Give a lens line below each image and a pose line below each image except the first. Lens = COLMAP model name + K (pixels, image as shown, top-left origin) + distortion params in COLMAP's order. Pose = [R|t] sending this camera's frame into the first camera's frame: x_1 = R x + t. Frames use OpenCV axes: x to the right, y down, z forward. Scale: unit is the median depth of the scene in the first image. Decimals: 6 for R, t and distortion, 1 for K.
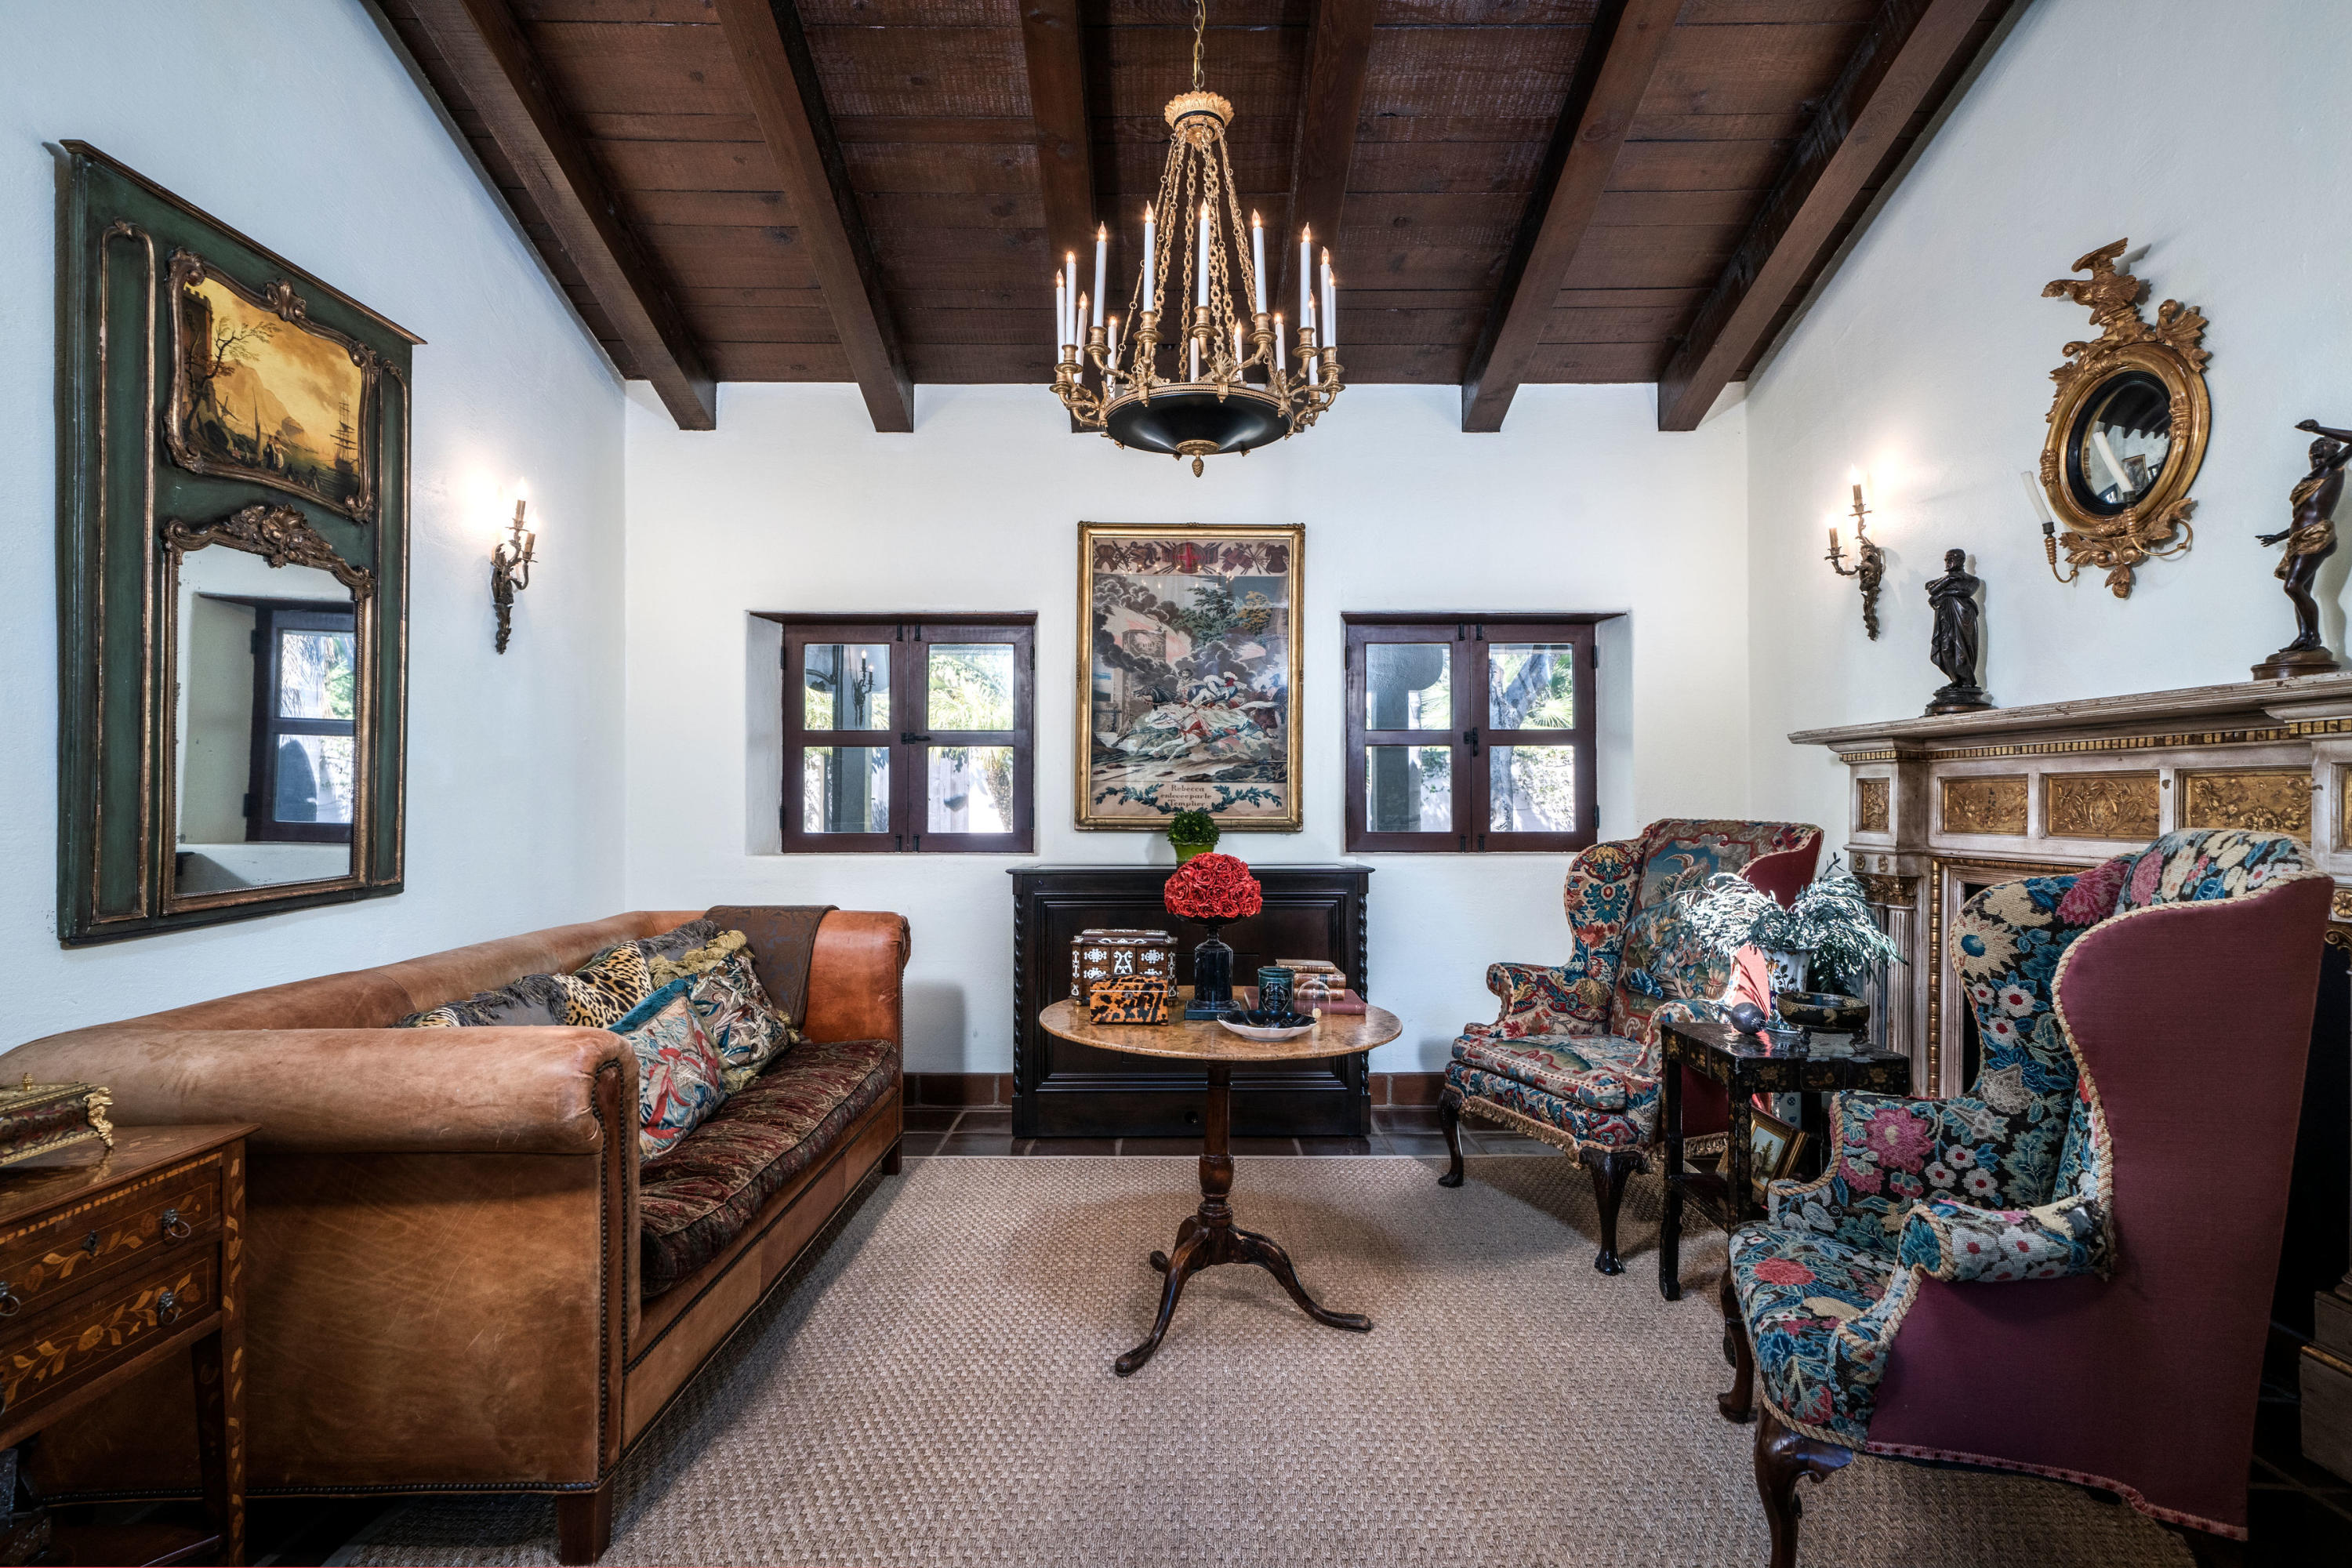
lens RADIAL K [[1148.1, 0, 1203.8], [0, 1148.1, 779.0], [0, 0, 1]] dist [0.021955, -0.000347]
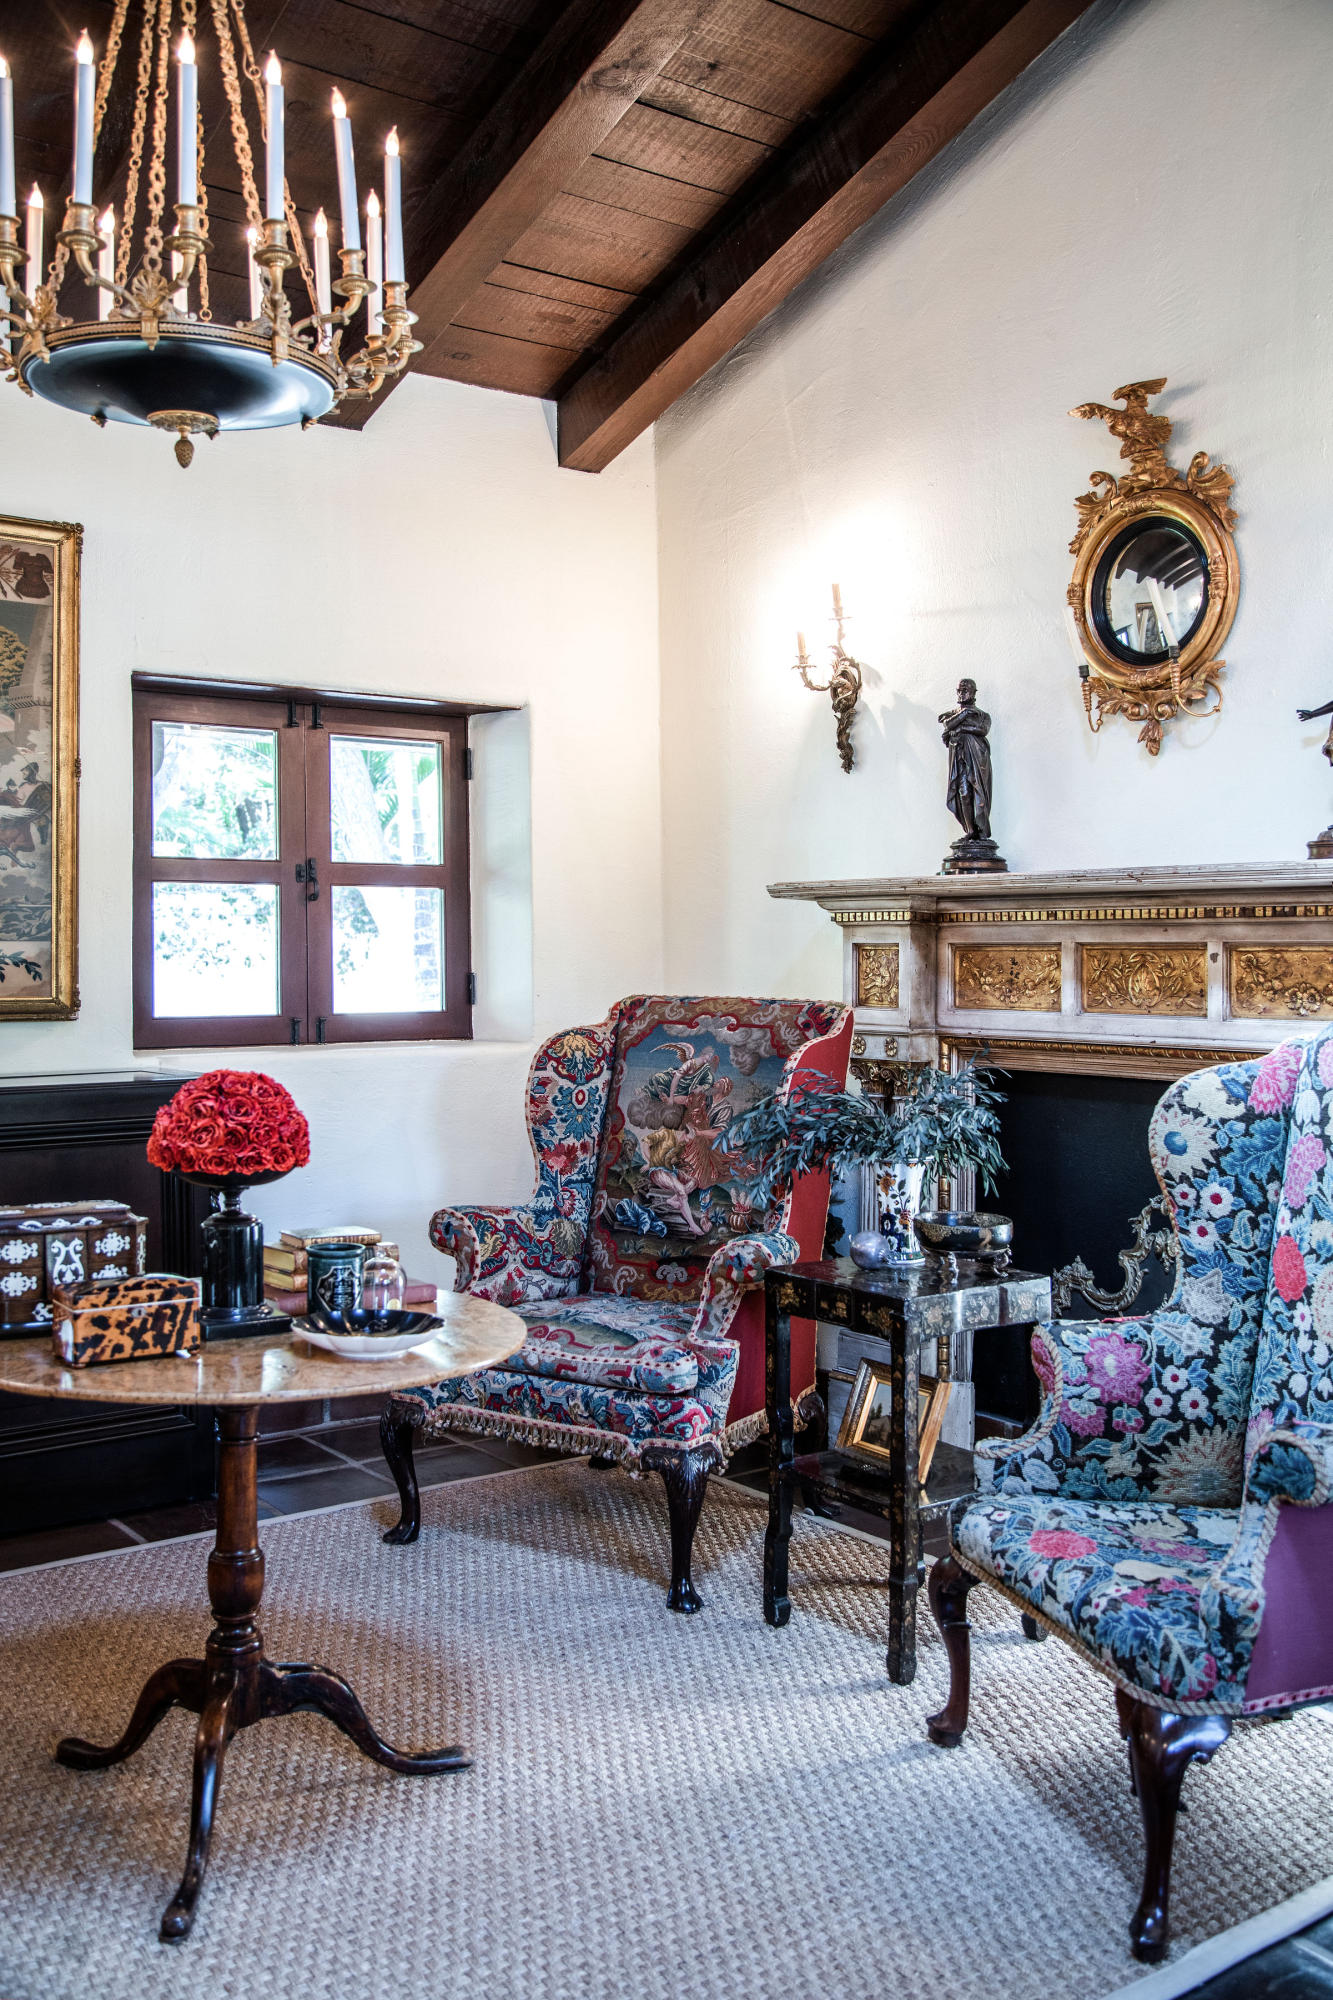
lens RADIAL K [[1762.4, 0, 665.8], [0, 1762.4, 870.4], [0, 0, 1]] dist [-0.007126, 0.013906]
pose [[0.820224, 0.026170, 0.571443, -0.328073], [-0.011385, 0.999502, -0.029431, -0.017624], [-0.571928, 0.017634, 0.820114, 0.067594]]
